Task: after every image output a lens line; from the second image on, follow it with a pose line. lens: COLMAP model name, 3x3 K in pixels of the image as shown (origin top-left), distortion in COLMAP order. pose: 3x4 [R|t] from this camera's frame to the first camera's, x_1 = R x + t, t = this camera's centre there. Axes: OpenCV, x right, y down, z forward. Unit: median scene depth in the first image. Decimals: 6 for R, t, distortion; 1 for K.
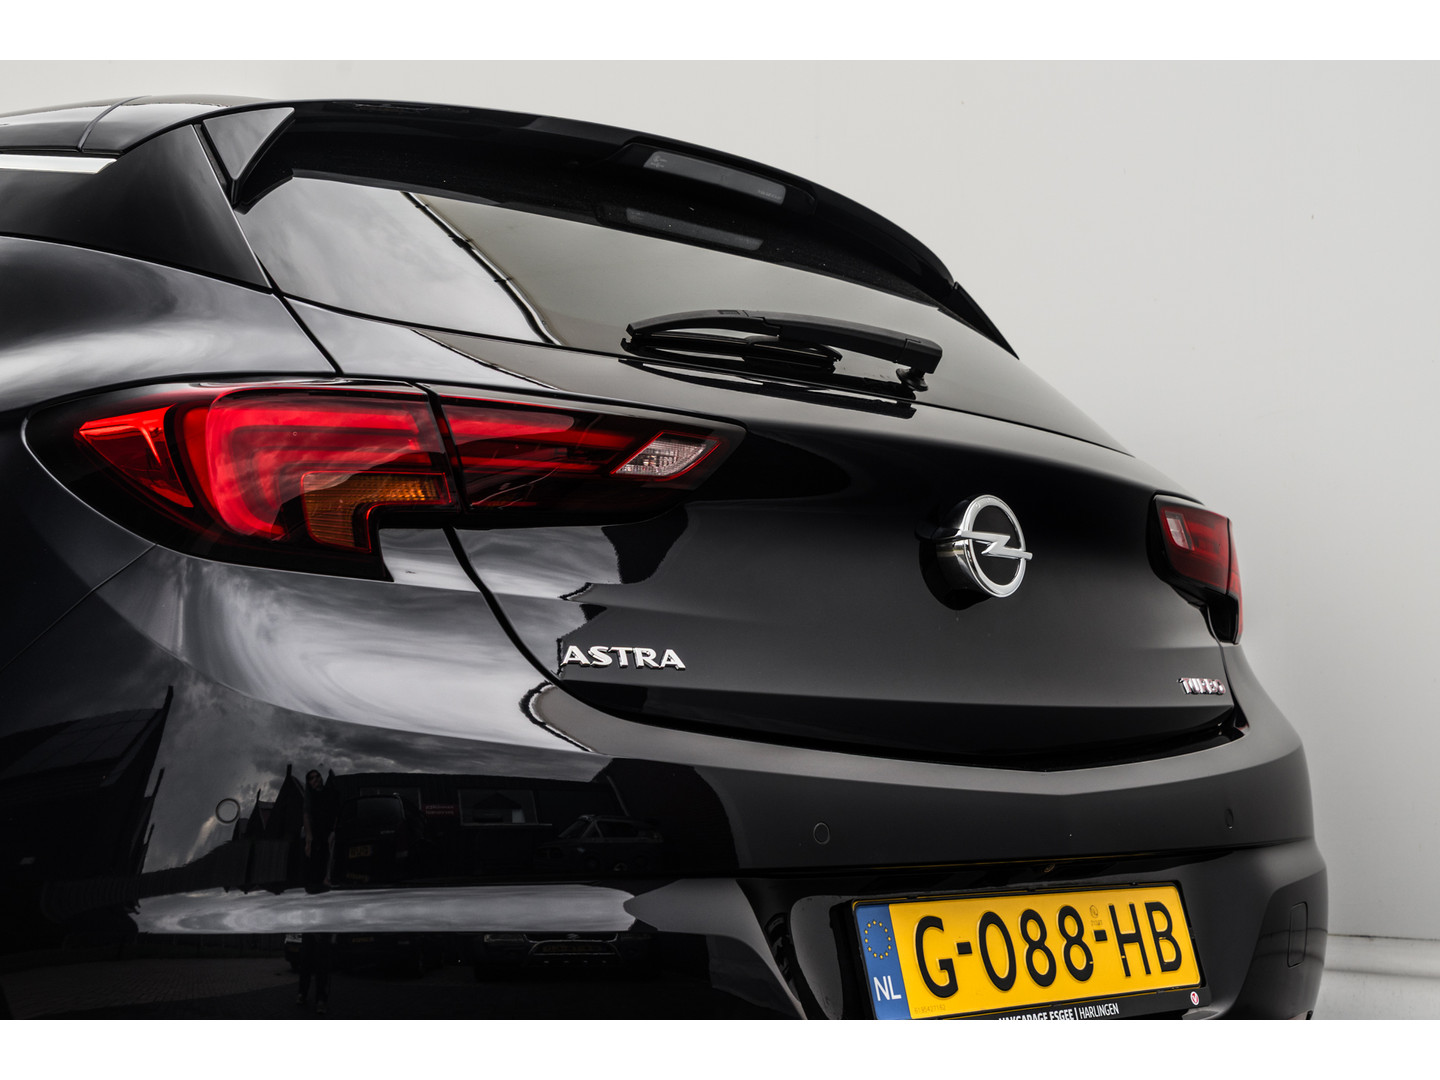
lens RADIAL K [[2176.2, 0, 743.2], [0, 2176.2, 548.1], [0, 0, 1]] dist [0.058862, 0.134507]
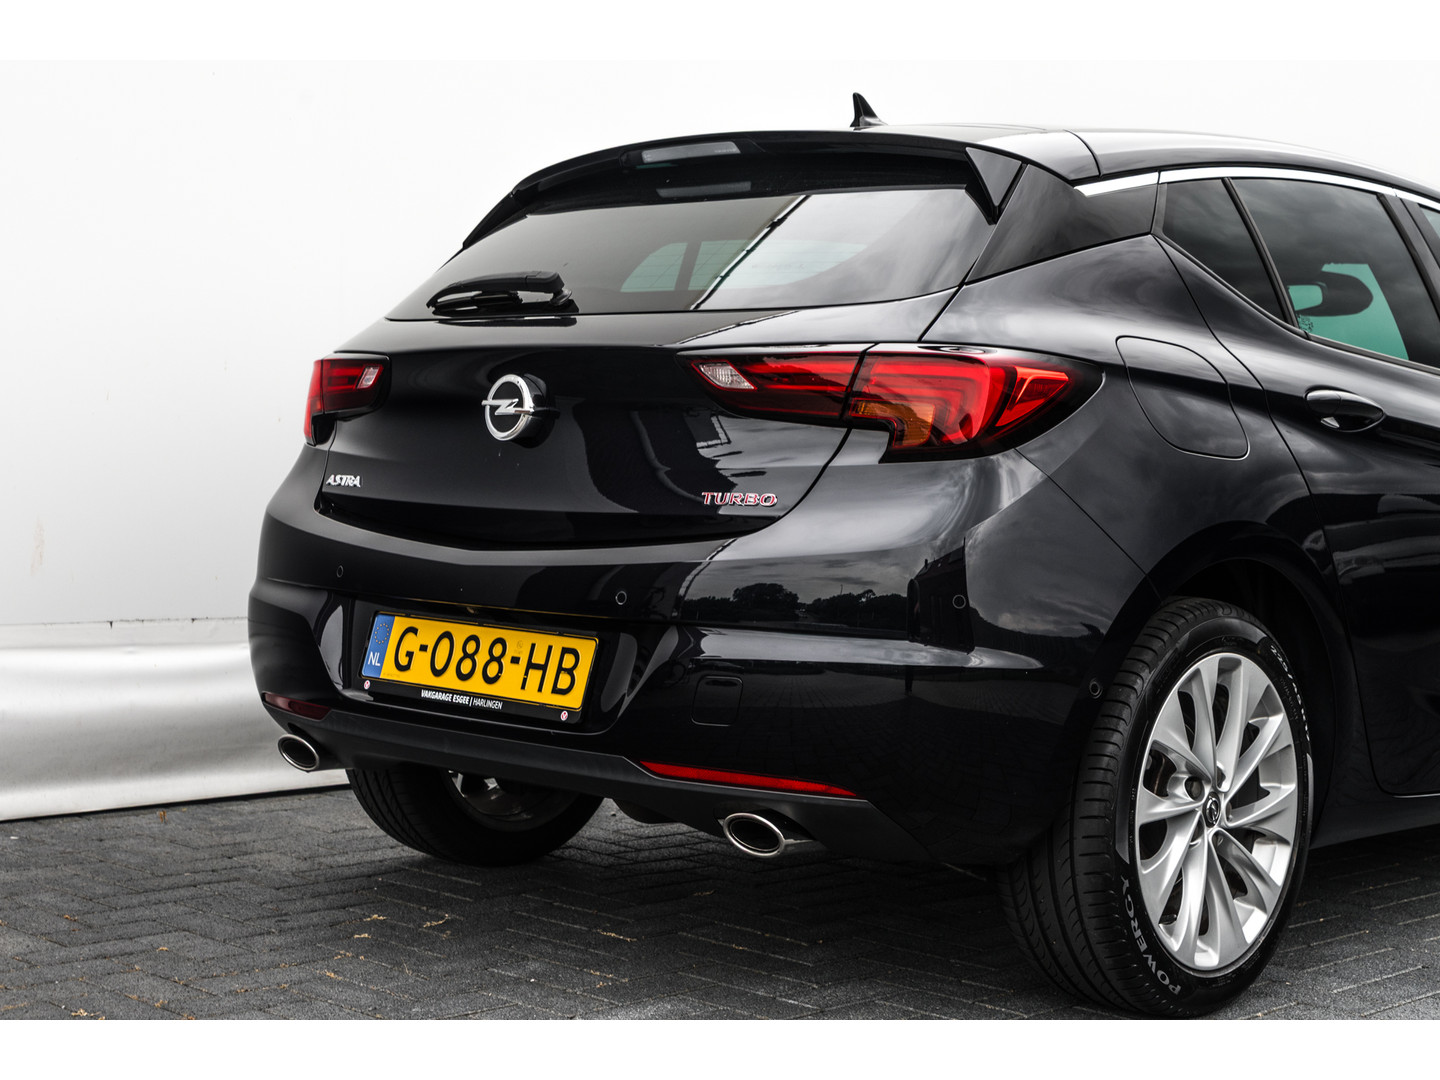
lens RADIAL K [[2248.8, 0, 720.0], [0, 2248.8, 540.0], [0, 0, 1]] dist [0.052918, 0.033219]
pose [[-0.028436, 0.028715, -0.999183, 1.754870], [0.064159, 0.997579, 0.026843, 0.061287], [0.997534, -0.063343, -0.030209, 1.212297]]
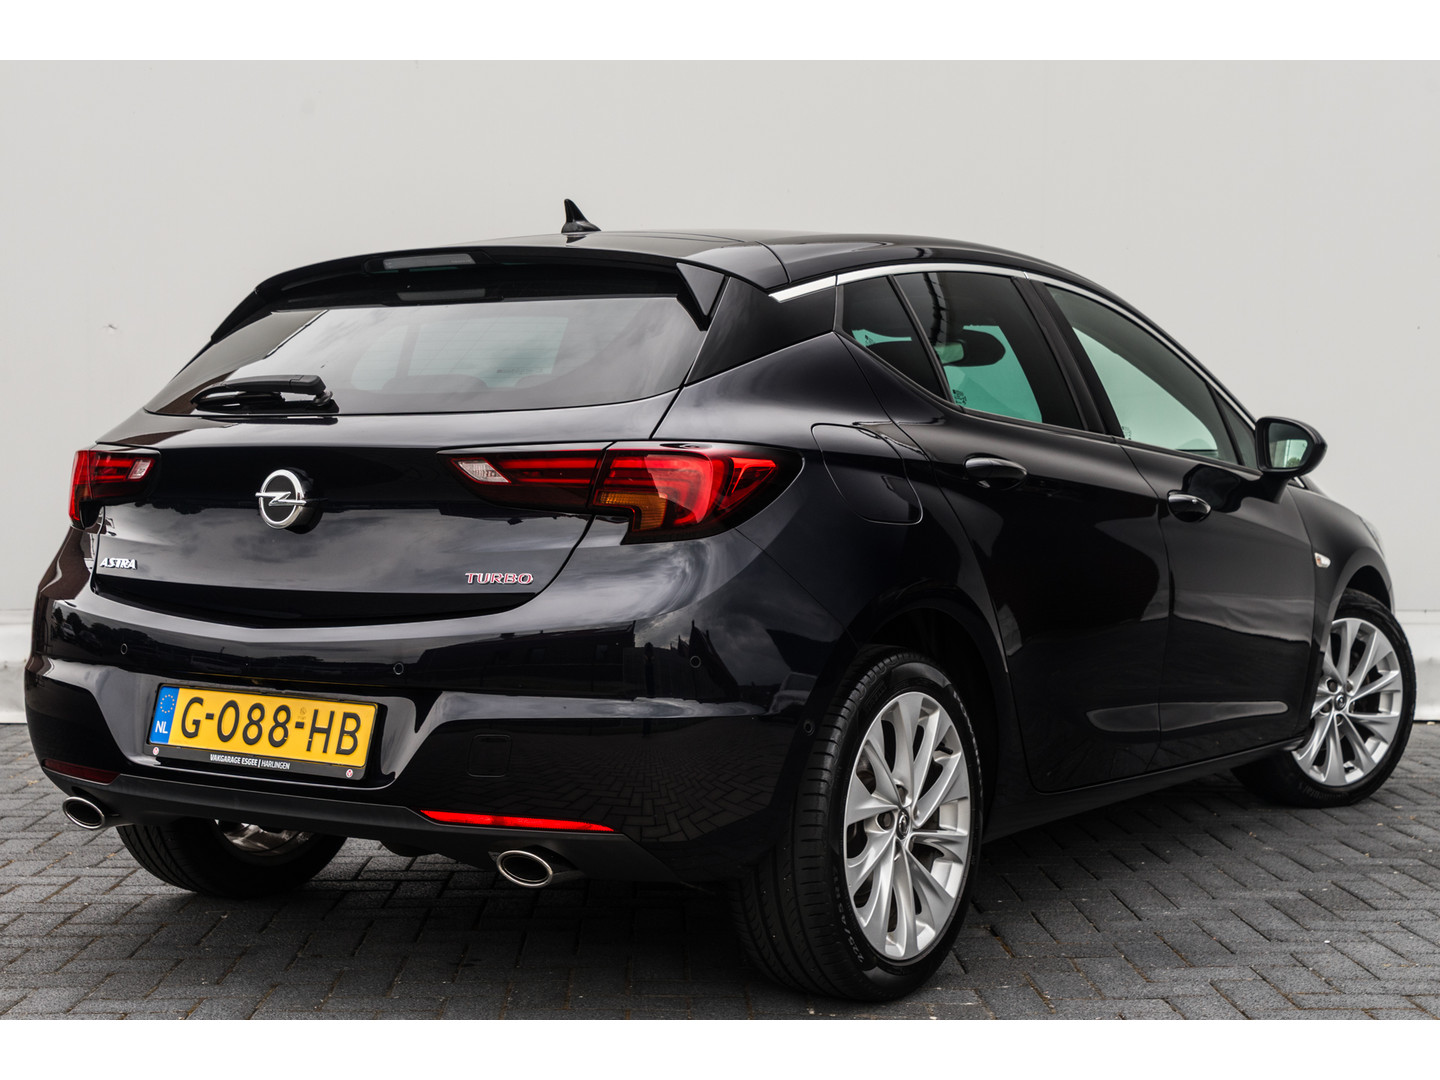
lens RADIAL K [[2176.2, 0, 743.2], [0, 2176.2, 548.1], [0, 0, 1]] dist [0.058862, 0.134507]
pose [[0.141629, 0.036983, -0.989229, 1.940280], [0.095972, 0.994082, 0.050905, -0.016015], [0.985257, -0.102147, 0.137241, 1.138232]]
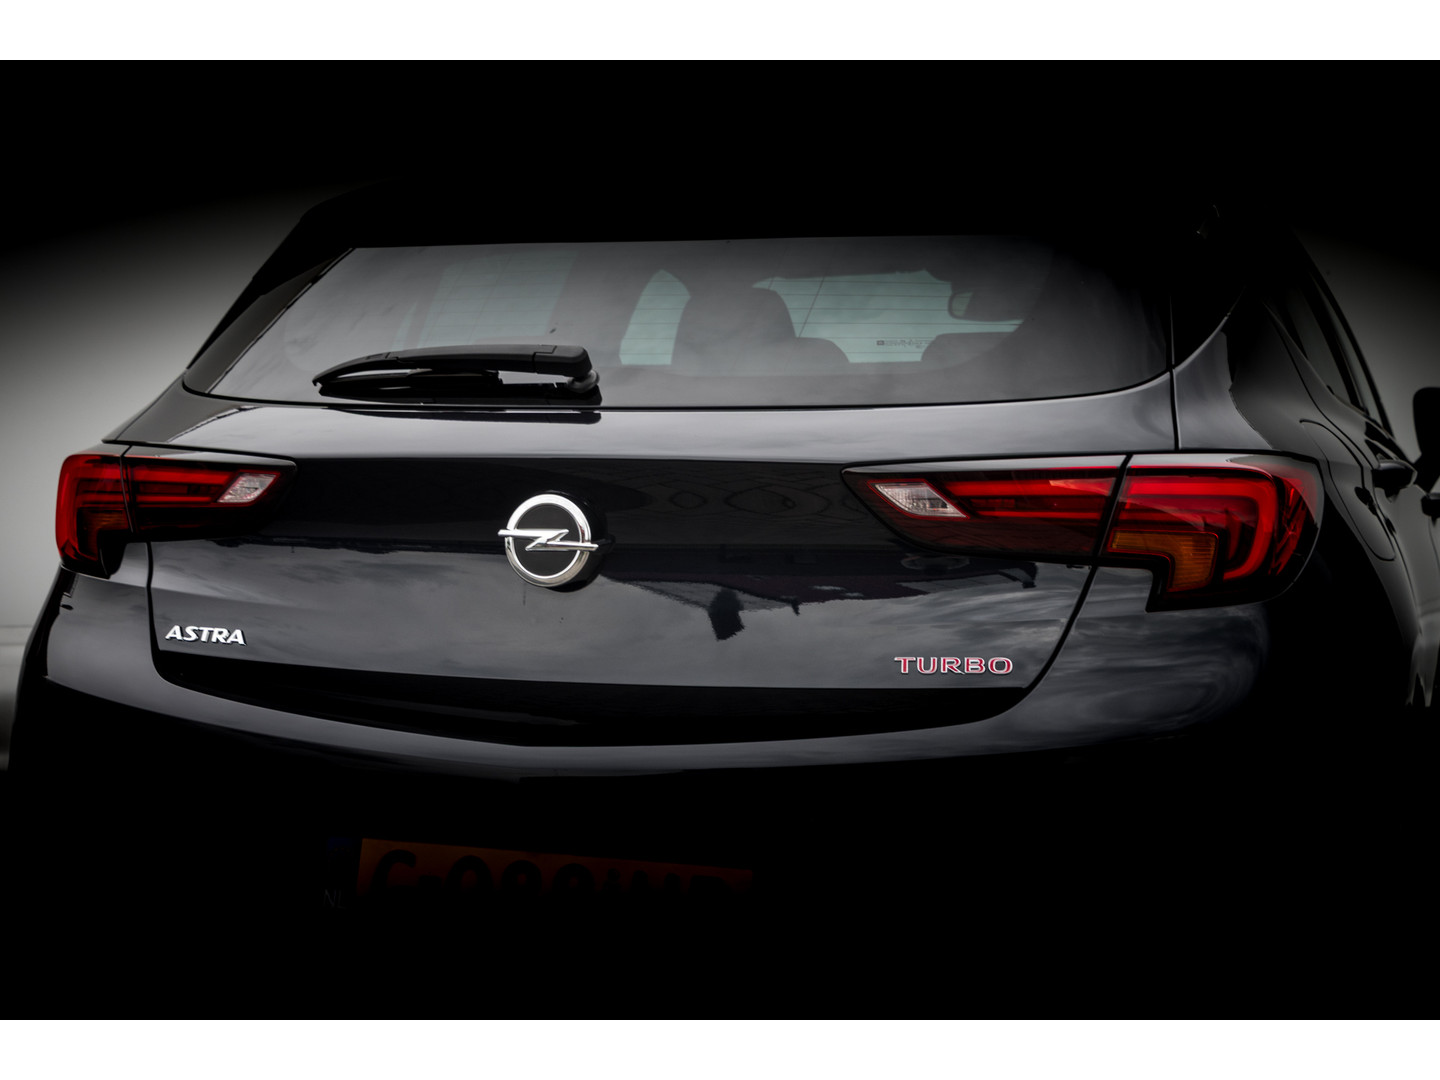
lens RADIAL K [[2248.8, 0, 720.0], [0, 2248.8, 540.0], [0, 0, 1]] dist [0.052918, 0.033219]
pose [[0.391344, 0.047638, -0.919011, 1.232917], [0.085635, 0.992441, 0.087911, -0.096906], [0.916251, -0.113103, 0.384306, 0.645194]]
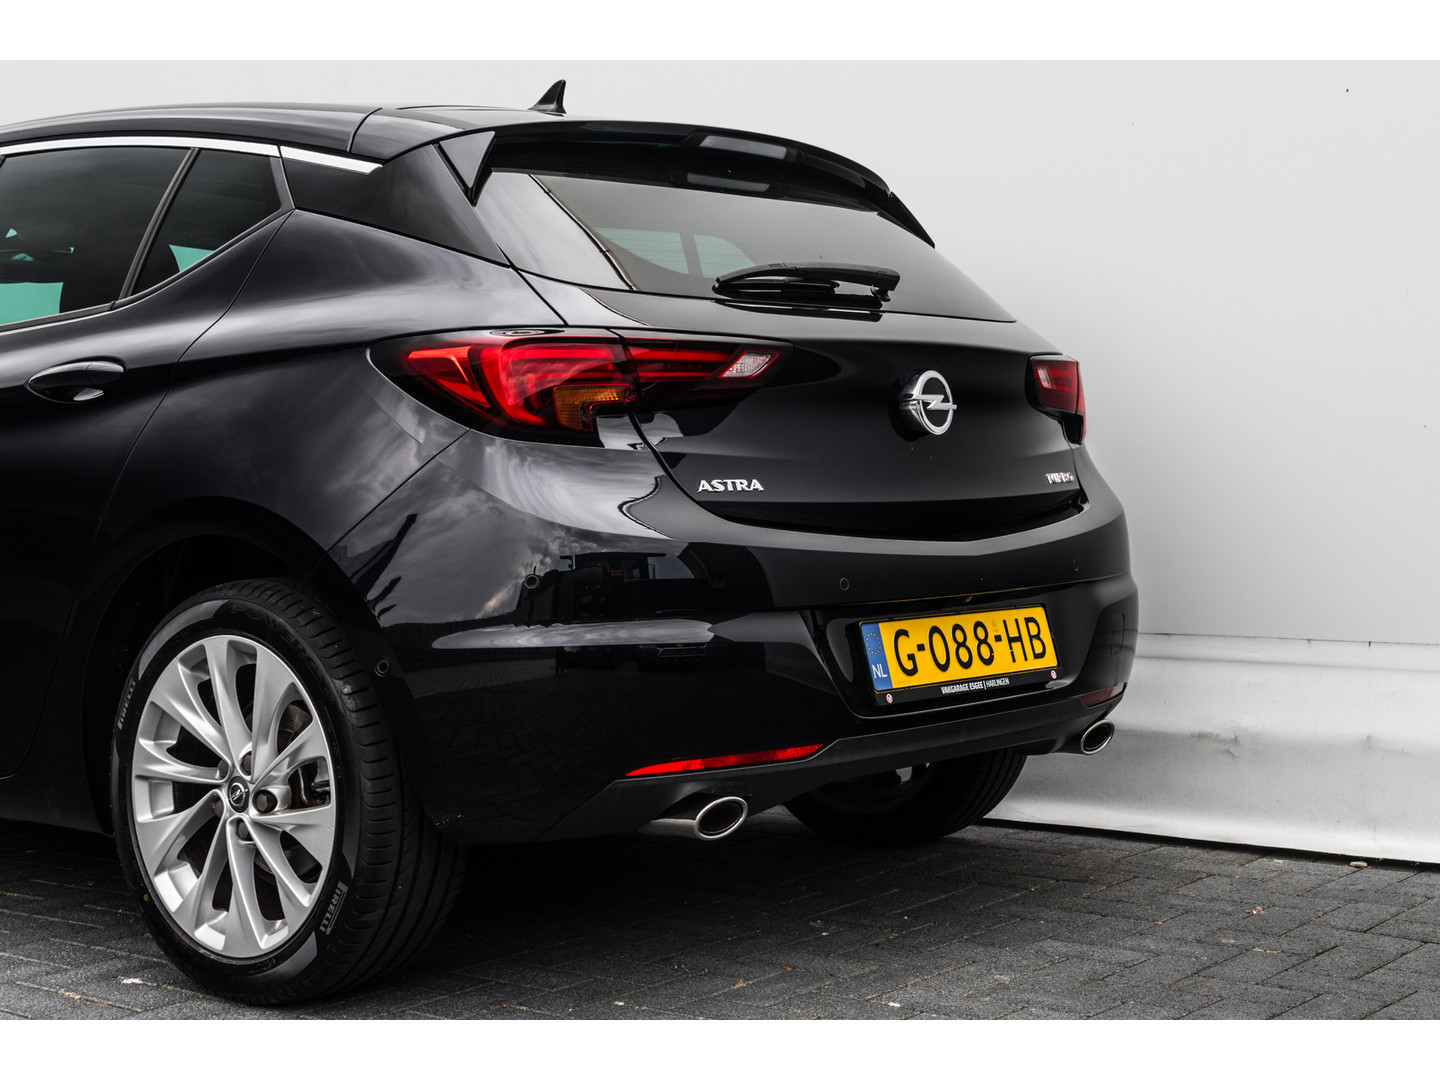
lens RADIAL K [[2147.7, 0, 720.0], [0, 2147.7, 540.0], [0, 0, 1]] dist [0.230741, 0.022597]
pose [[0.998182, -0.019454, 0.057041, -0.138915], [0.012052, 0.991783, 0.127360, -0.107146], [-0.059050, -0.126441, 0.990215, -0.596982]]
